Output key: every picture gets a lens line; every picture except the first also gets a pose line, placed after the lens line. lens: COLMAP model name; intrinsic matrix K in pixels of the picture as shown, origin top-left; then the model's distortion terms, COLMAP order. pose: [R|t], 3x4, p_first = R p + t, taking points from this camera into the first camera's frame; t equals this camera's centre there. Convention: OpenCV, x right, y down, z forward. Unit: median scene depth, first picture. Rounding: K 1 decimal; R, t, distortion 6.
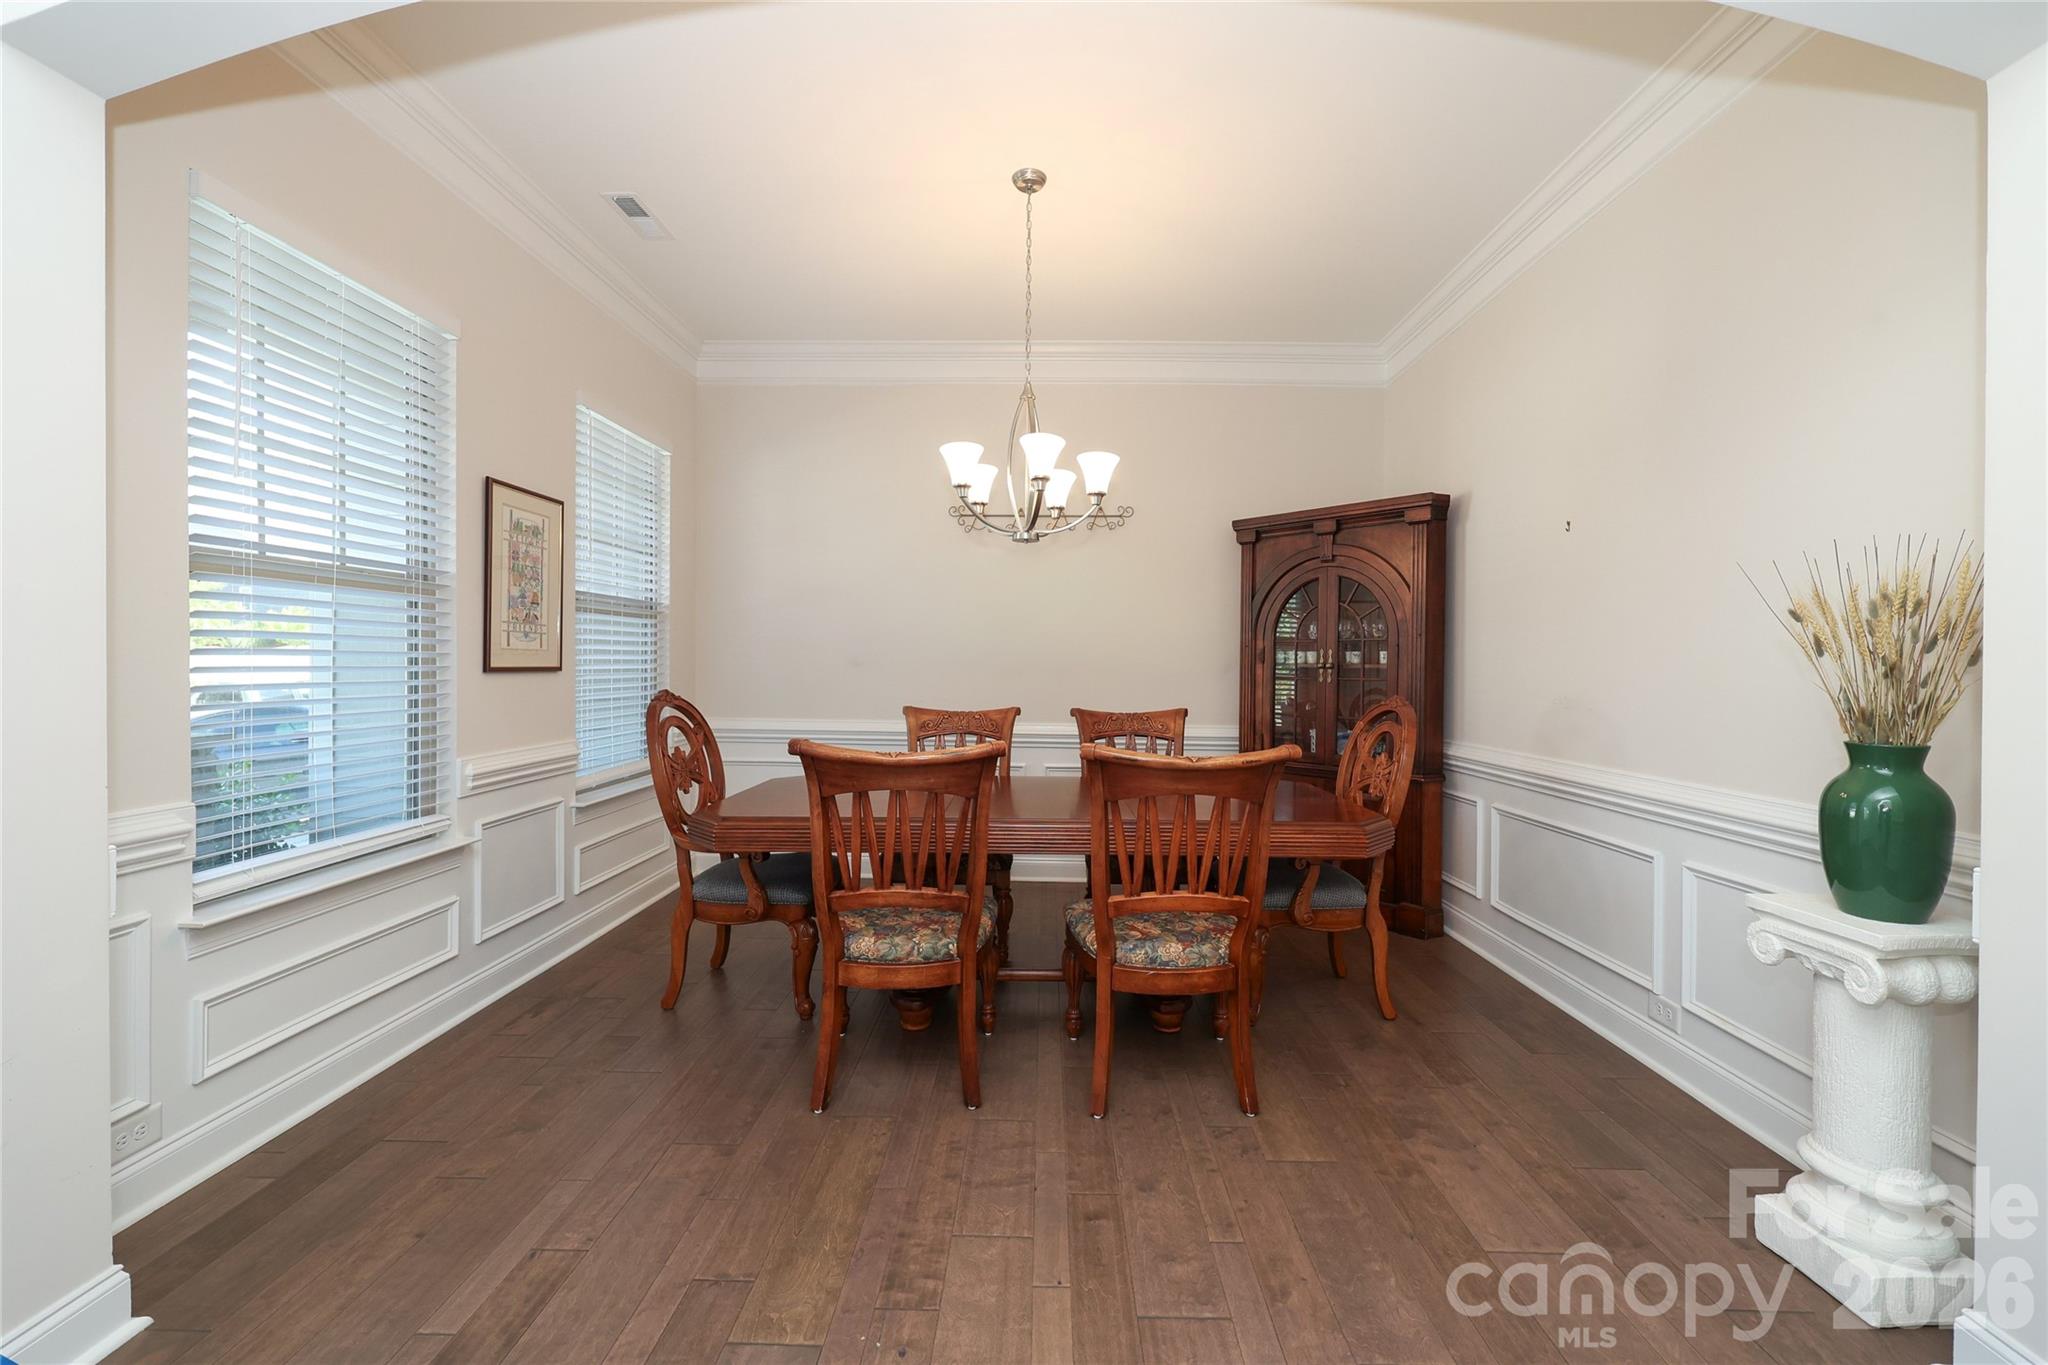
lens RADIAL K [[829.7, 0, 1008.6], [0, 829.7, 671.7], [0, 0, 1]] dist [-0.002470, 0.000531]
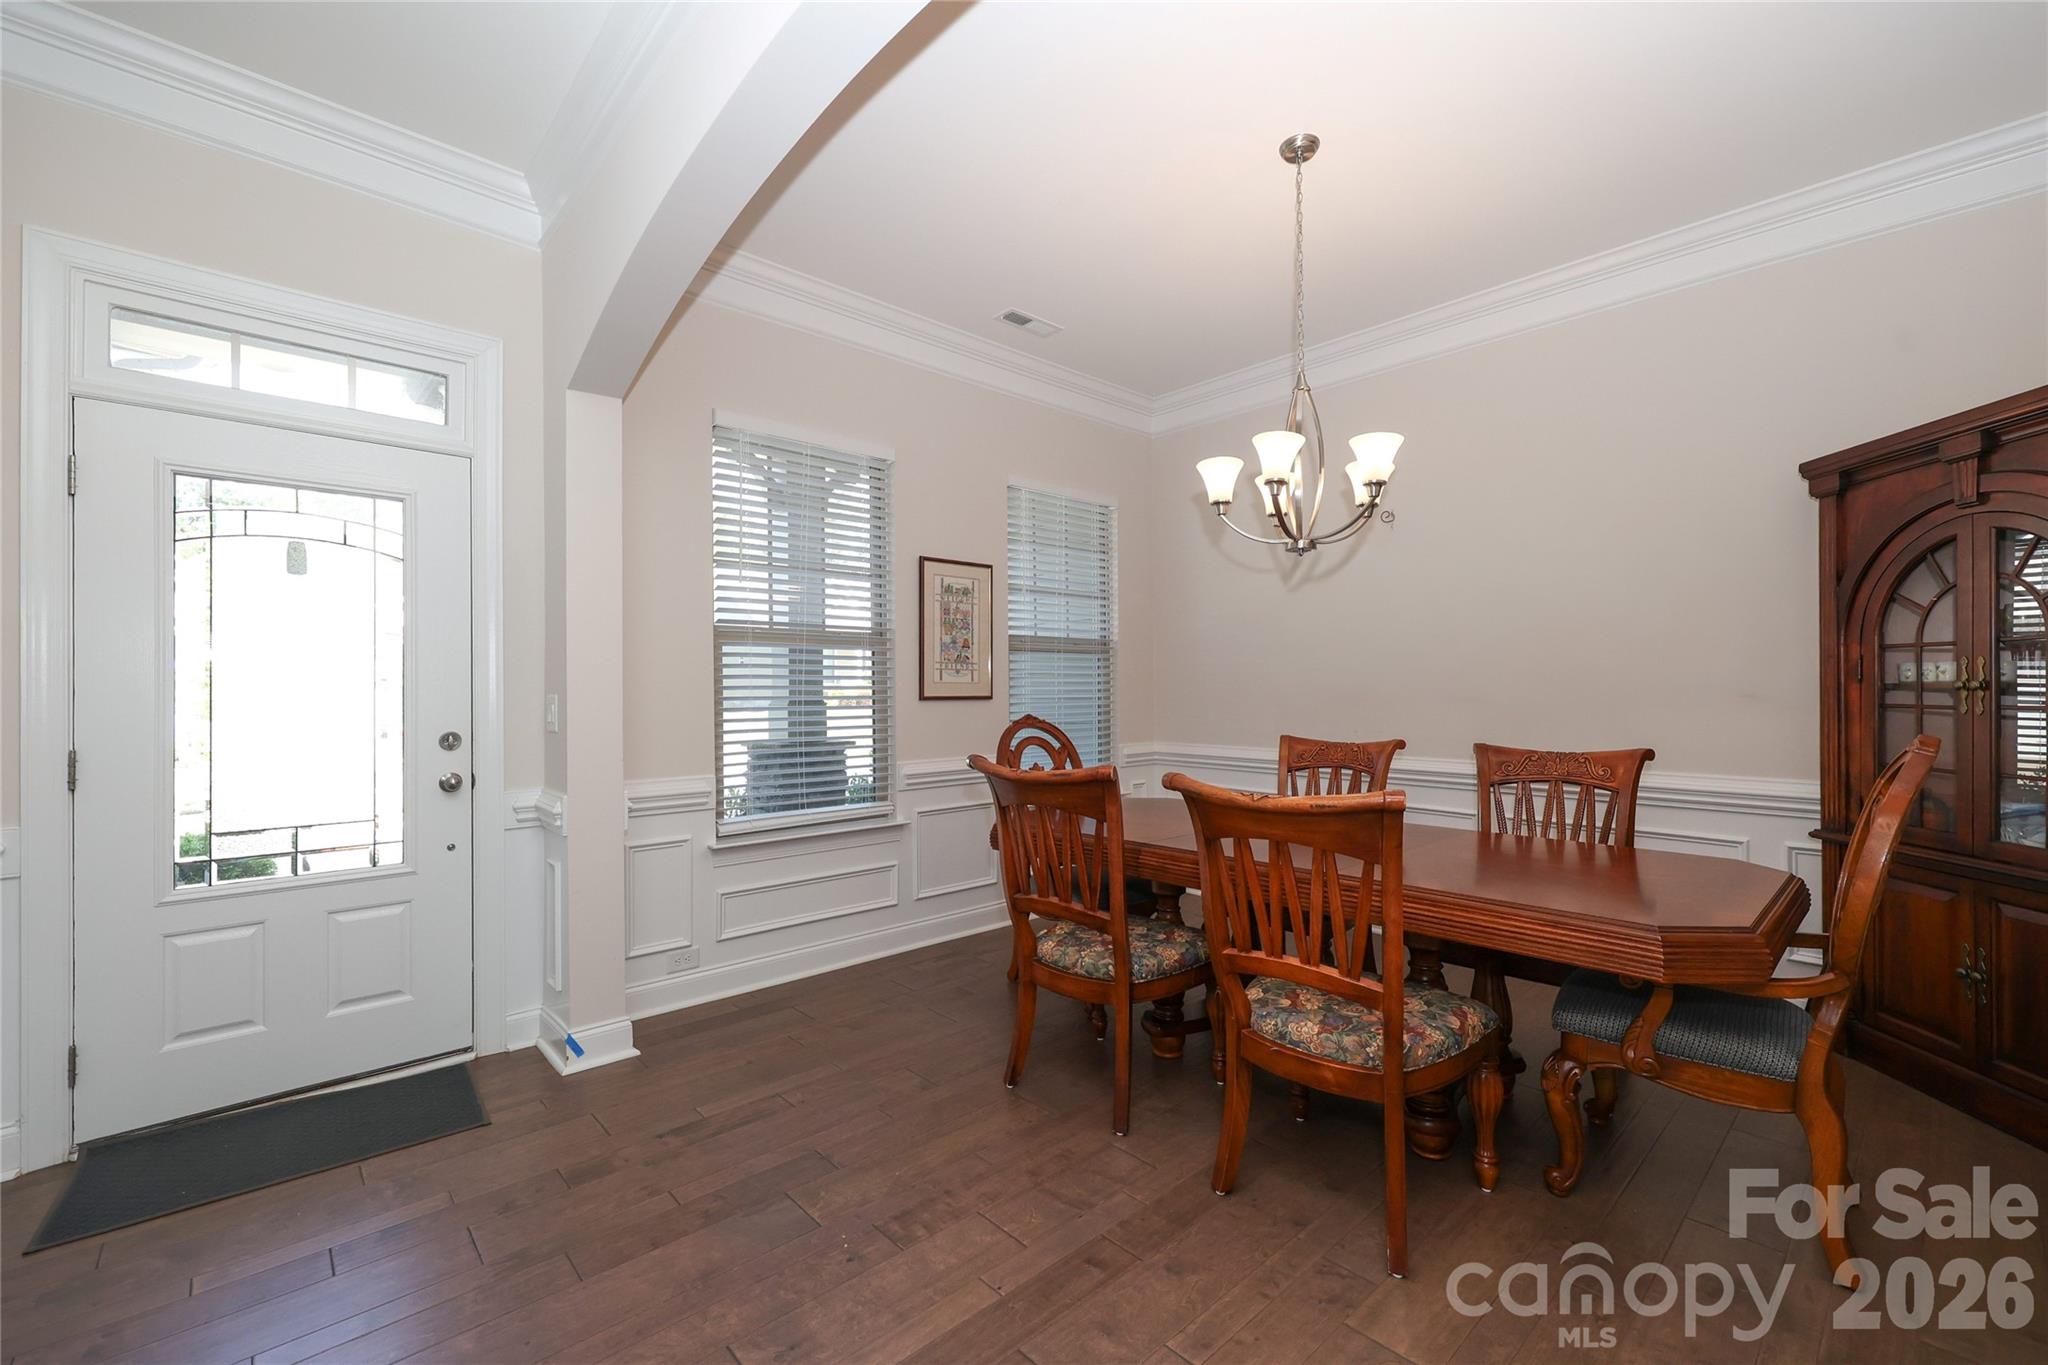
lens RADIAL K [[829.7, 0, 1007.0], [0, 829.7, 691.5], [0, 0, 1]] dist [-0.002470, 0.000531]
pose [[0.697919, -0.011446, -0.716085, 0.466498], [0.002145, 0.999901, -0.013893, 0.006078], [0.716173, 0.008160, 0.697875, 0.161947]]
